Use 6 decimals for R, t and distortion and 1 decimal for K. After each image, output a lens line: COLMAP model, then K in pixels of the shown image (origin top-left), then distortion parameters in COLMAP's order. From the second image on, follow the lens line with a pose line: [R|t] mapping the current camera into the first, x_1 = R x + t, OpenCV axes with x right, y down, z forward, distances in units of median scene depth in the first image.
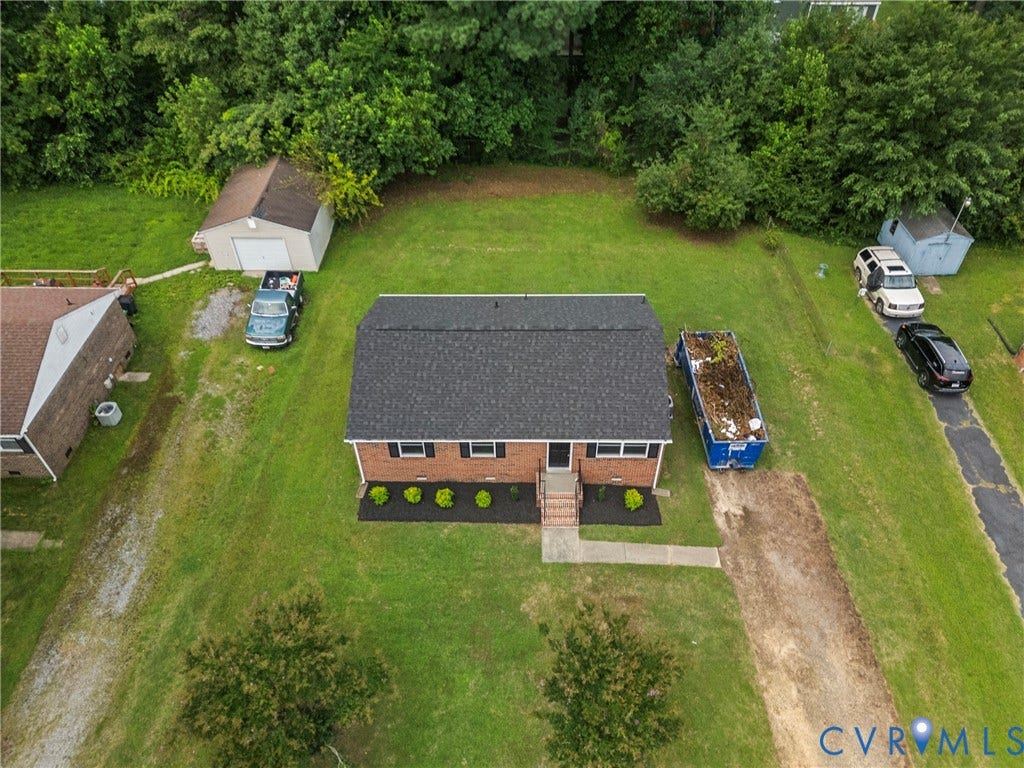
lens RADIAL K [[720.2, 0, 513.0], [0, 720.2, 383.5], [0, 0, 1]] dist [0.073065, -0.069173]
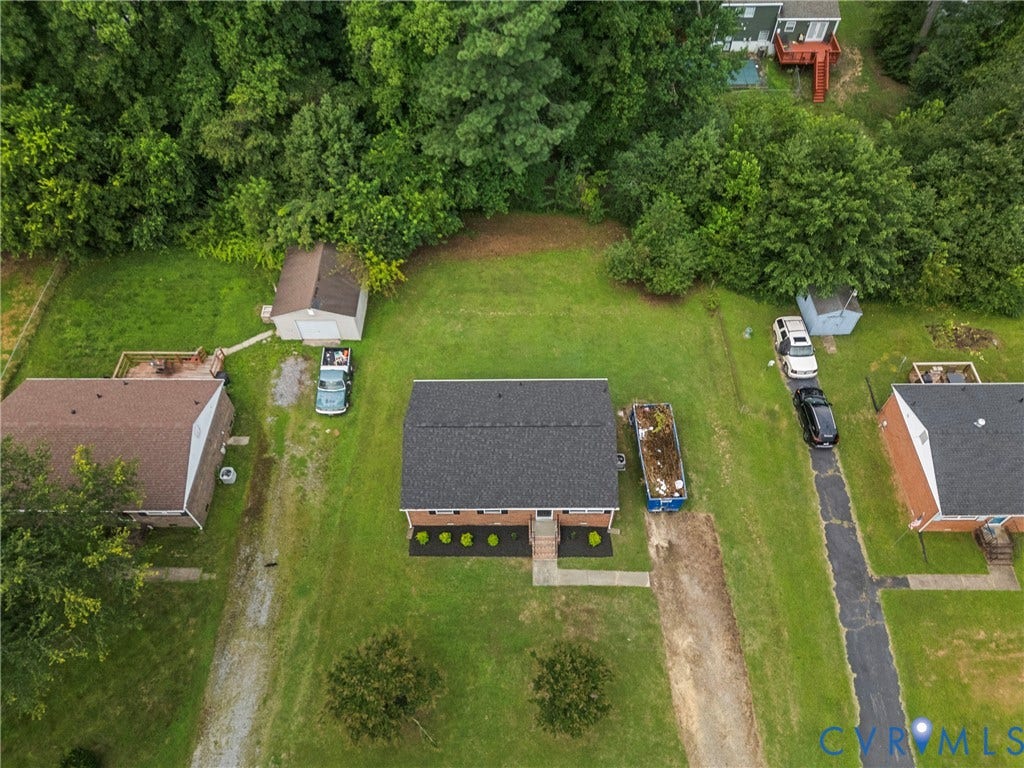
lens RADIAL K [[720.2, 0, 513.0], [0, 720.2, 383.5], [0, 0, 1]] dist [0.073065, -0.069173]
pose [[0.999923, -0.011018, 0.005726, -0.004727], [0.009865, 0.984949, 0.172562, -0.369063], [-0.007541, -0.172492, 0.984982, -0.362530]]
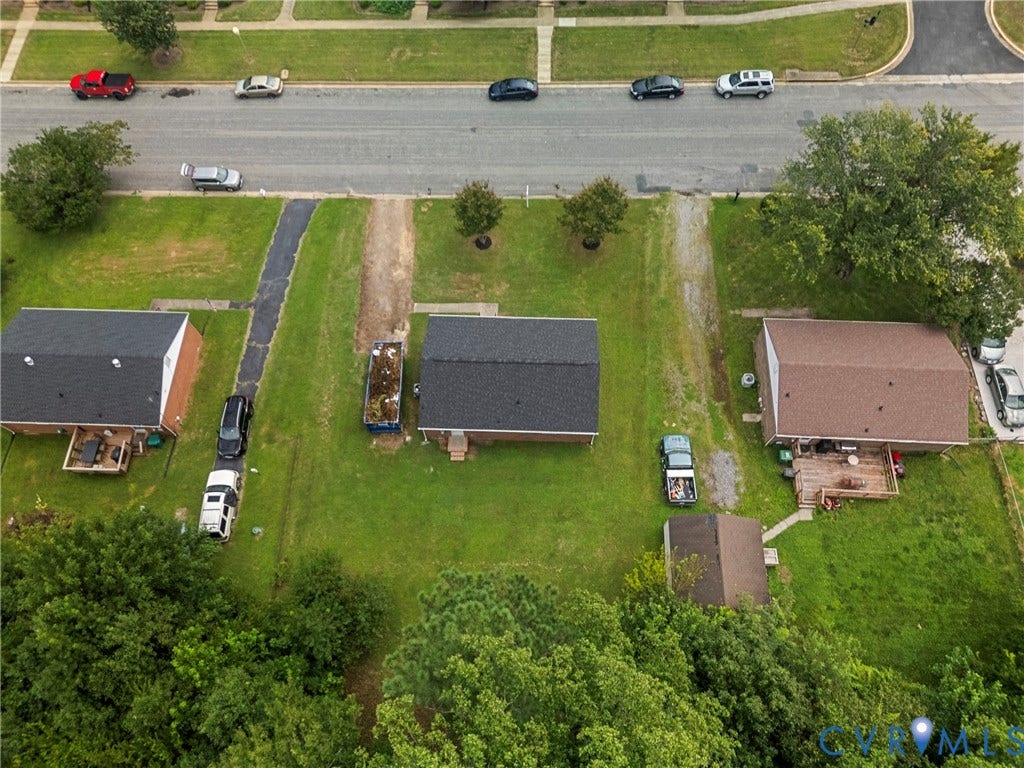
lens RADIAL K [[720.2, 0, 513.0], [0, 720.2, 383.5], [0, 0, 1]] dist [0.073065, -0.069173]
pose [[-0.999622, -0.009808, 0.025698, -0.050493], [0.027497, -0.332946, 0.942545, -1.543441], [-0.000688, 0.942895, 0.333090, 0.441164]]
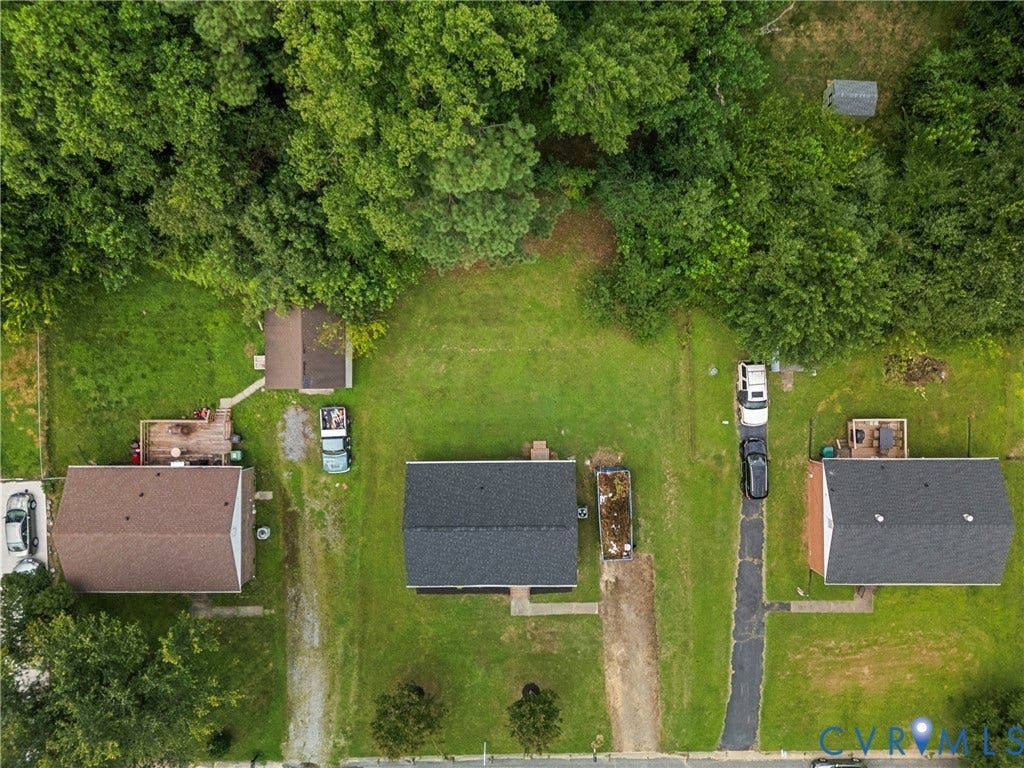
lens RADIAL K [[720.2, 0, 513.0], [0, 720.2, 383.5], [0, 0, 1]] dist [0.073065, -0.069173]
pose [[0.999708, -0.023345, -0.006284, 0.063368], [0.020762, 0.695831, 0.717905, -1.430064], [-0.012387, -0.717826, 0.696113, 0.035322]]
